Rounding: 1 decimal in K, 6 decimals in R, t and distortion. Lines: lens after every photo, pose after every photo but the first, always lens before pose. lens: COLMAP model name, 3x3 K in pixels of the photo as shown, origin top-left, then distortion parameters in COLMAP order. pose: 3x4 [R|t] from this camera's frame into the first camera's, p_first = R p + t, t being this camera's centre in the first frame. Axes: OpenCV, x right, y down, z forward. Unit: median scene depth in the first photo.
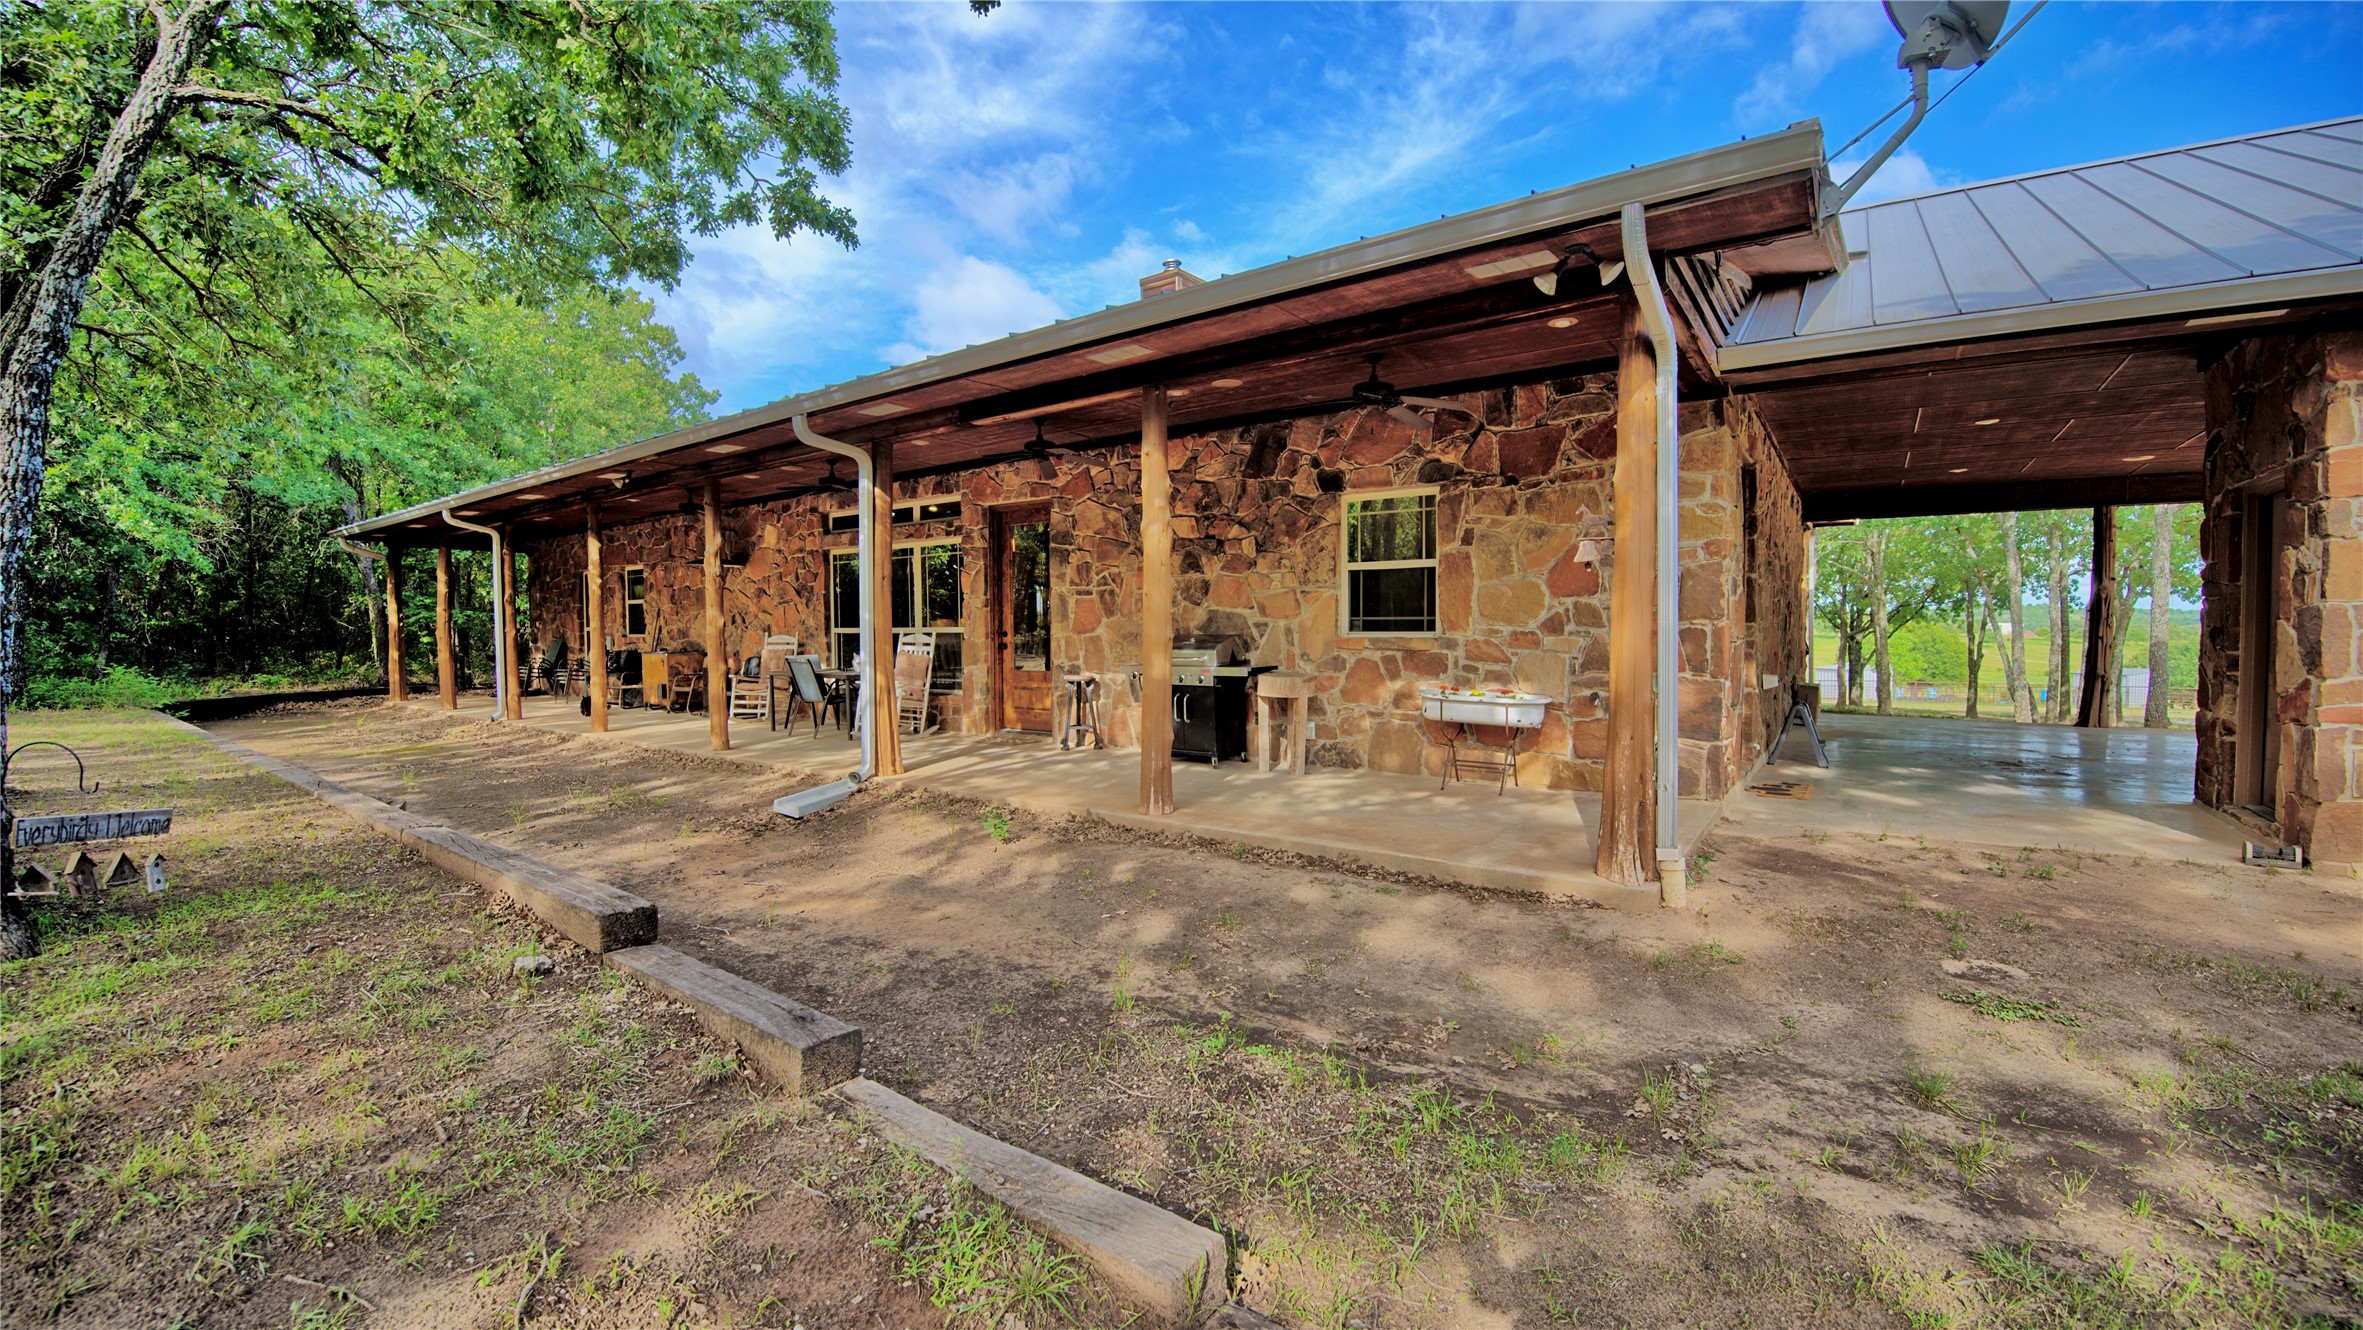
lens RADIAL K [[947.7, 0, 1186.6], [0, 947.7, 660.5], [0, 0, 1]] dist [-0.043513, -0.000090]
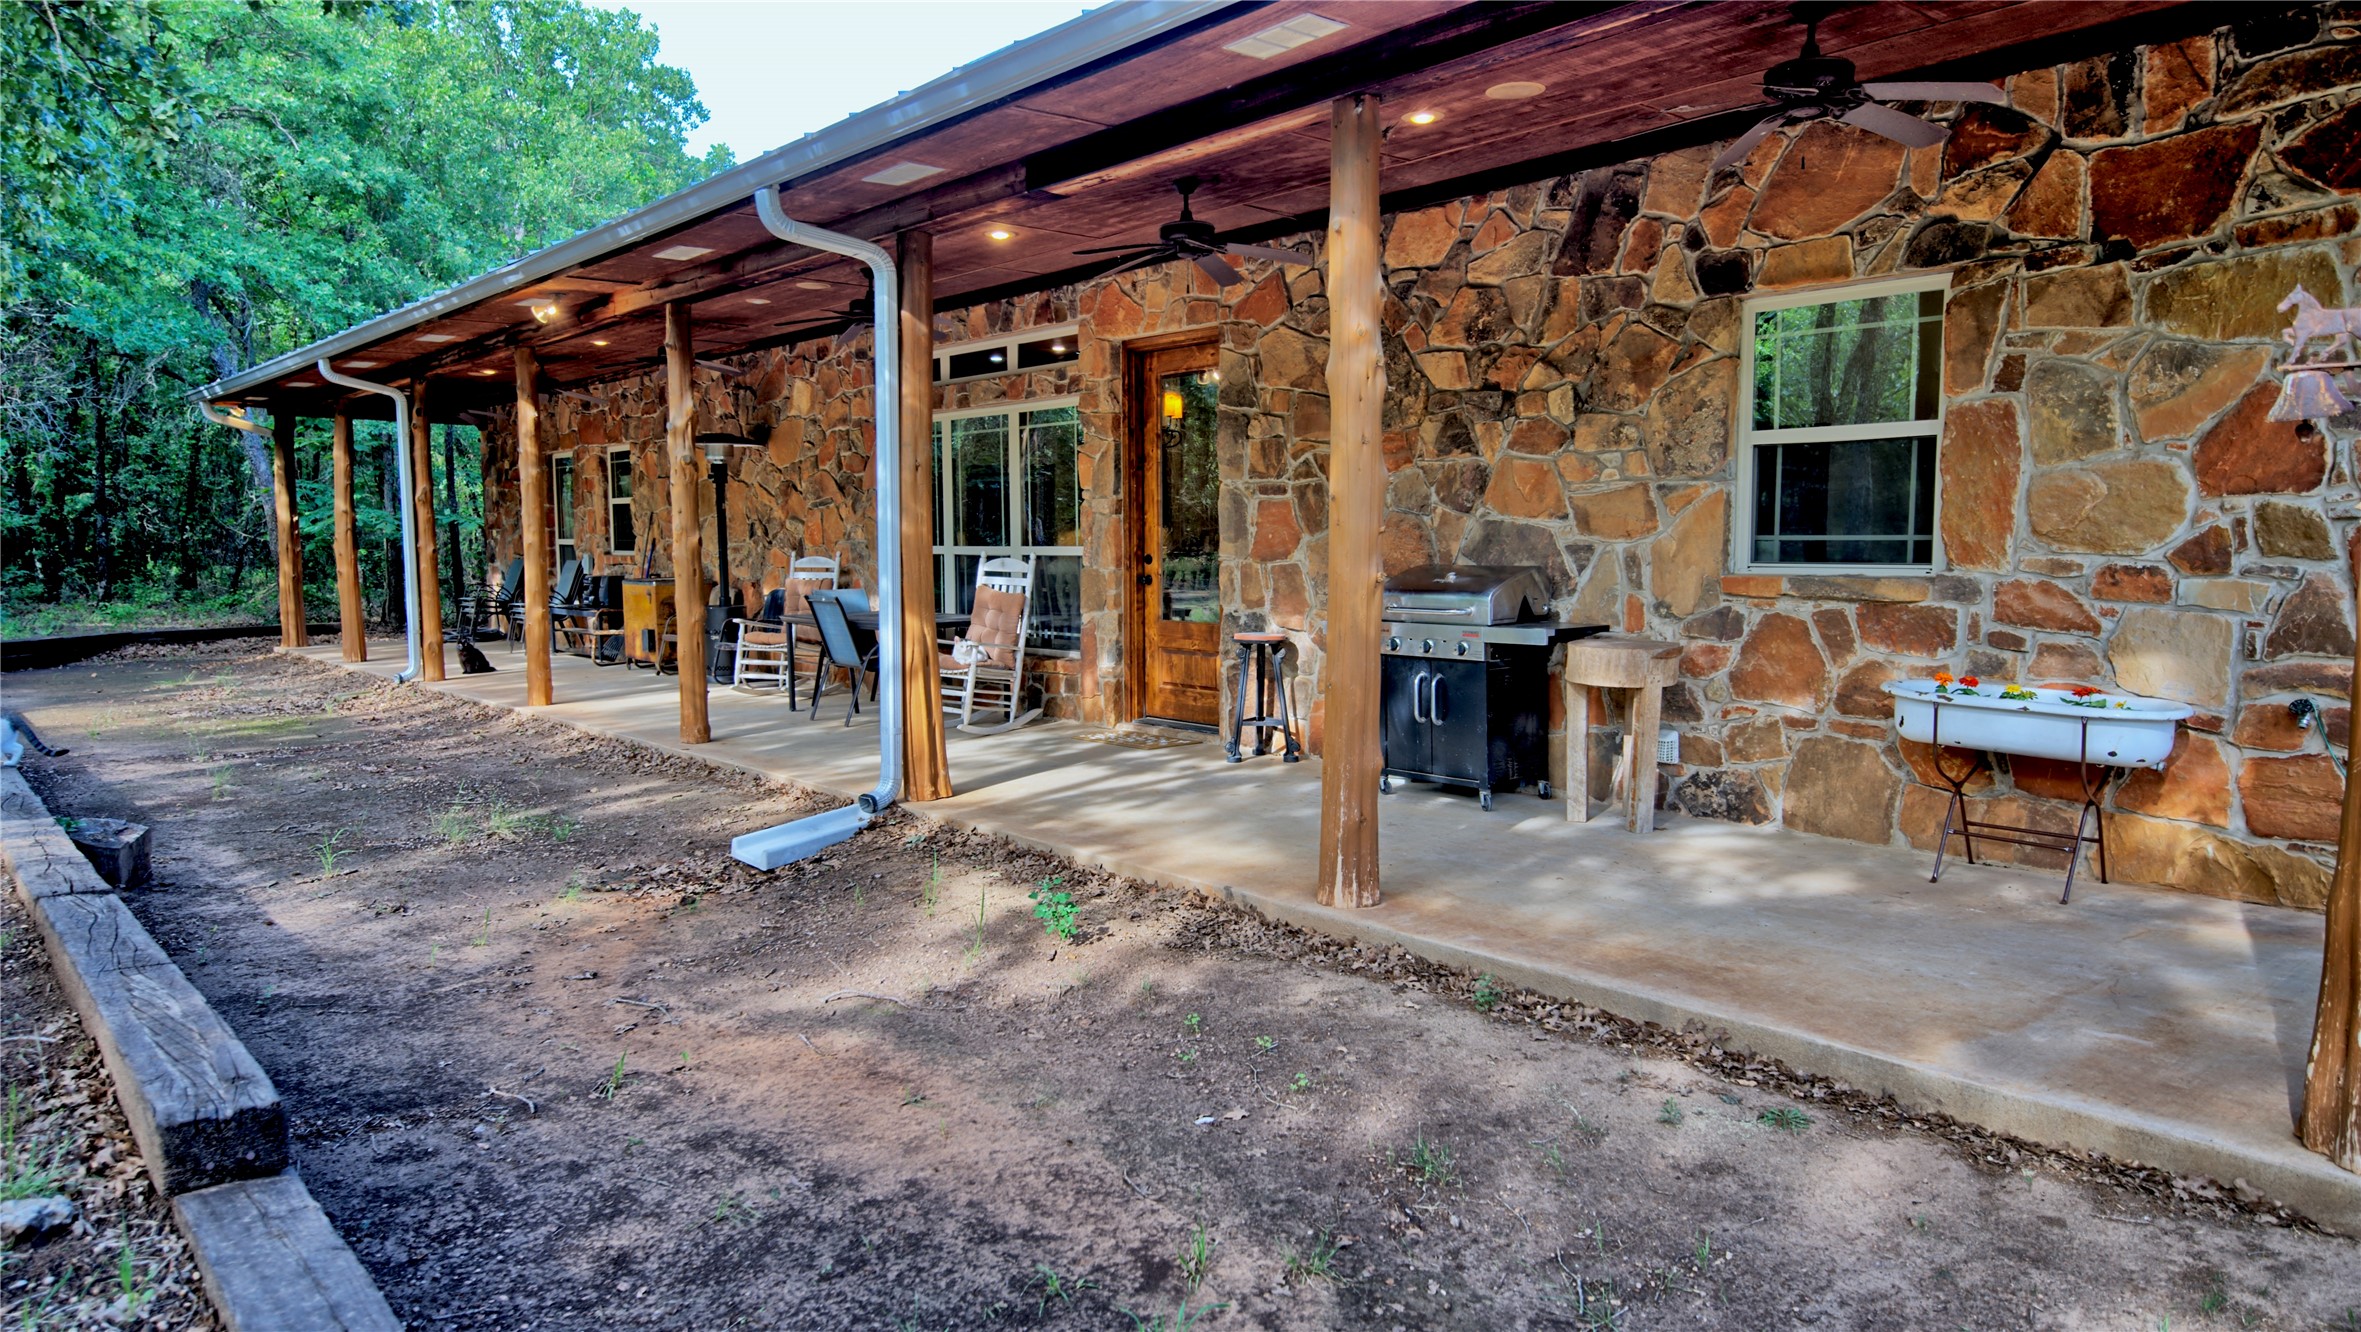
lens RADIAL K [[1501.0, 0, 1181.0], [0, 1501.0, 658.3], [0, 0, 1]] dist [0.041357, -0.001120]
pose [[0.976392, 0.019519, -0.215120, 0.042979], [-0.009627, 0.998851, 0.046937, -0.013566], [0.215790, -0.043758, 0.975459, 0.109583]]
